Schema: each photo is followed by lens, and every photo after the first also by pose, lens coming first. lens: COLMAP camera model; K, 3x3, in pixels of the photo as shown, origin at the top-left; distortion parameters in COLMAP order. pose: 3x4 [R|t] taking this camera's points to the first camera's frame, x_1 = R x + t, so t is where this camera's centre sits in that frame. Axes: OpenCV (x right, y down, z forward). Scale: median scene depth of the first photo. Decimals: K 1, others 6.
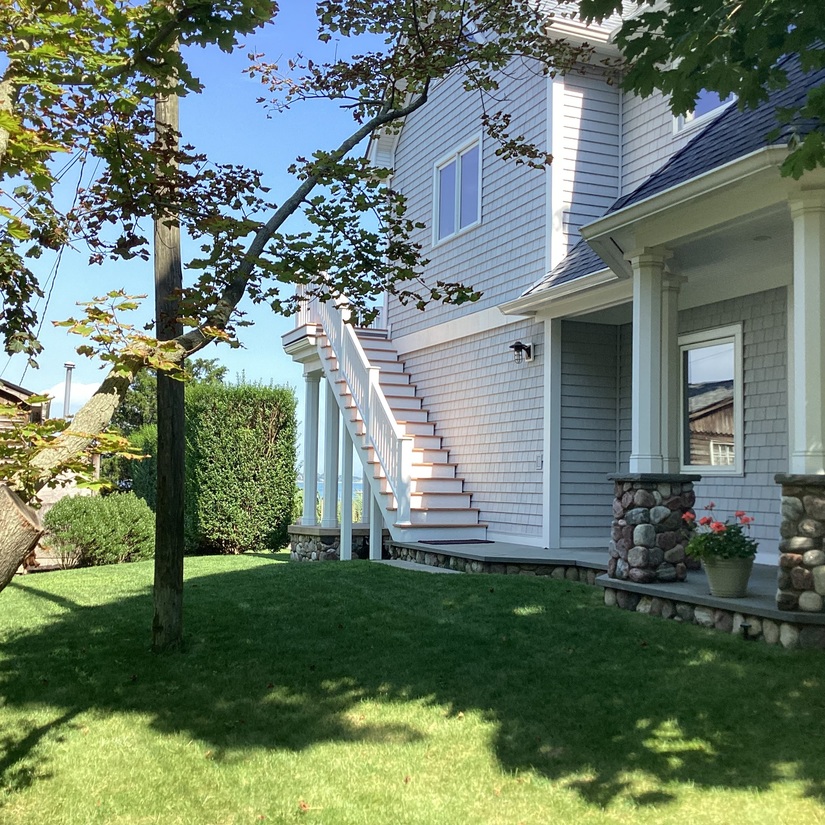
lens RADIAL K [[992.3, 0, 412.6], [0, 992.3, 414.1], [0, 0, 1]] dist [0.062473, 0.000000]
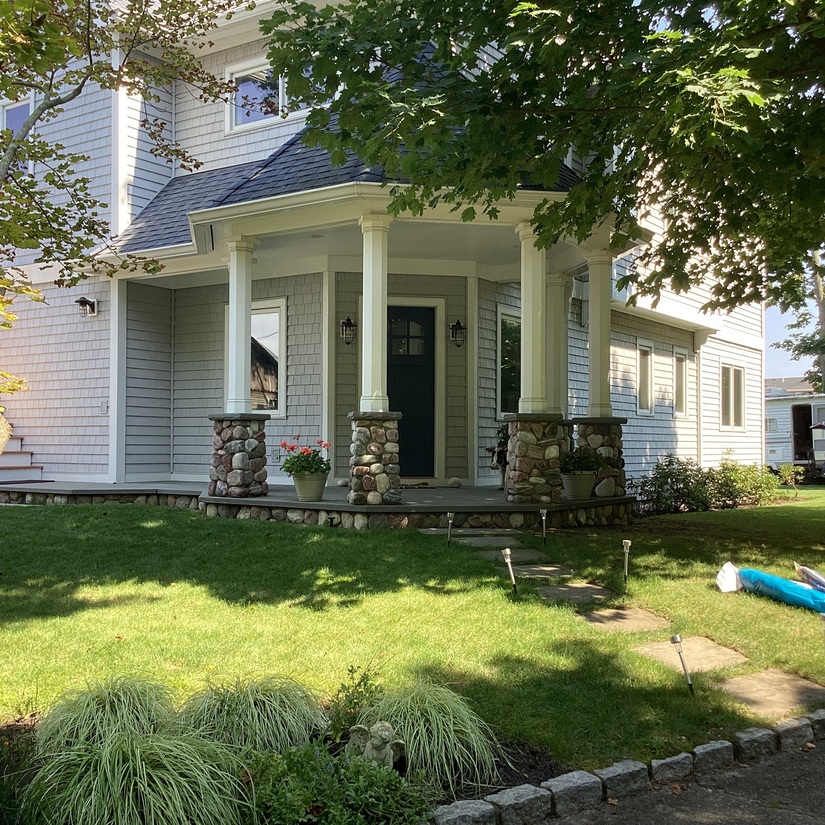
lens RADIAL K [[992.3, 0, 412.6], [0, 992.3, 411.7], [0, 0, 1]] dist [0.062473, 0.000000]
pose [[0.851520, 0.007887, 0.524263, -0.244852], [-0.030211, 0.998964, 0.034041, 0.006838], [-0.523451, -0.044825, 0.850876, -0.201753]]
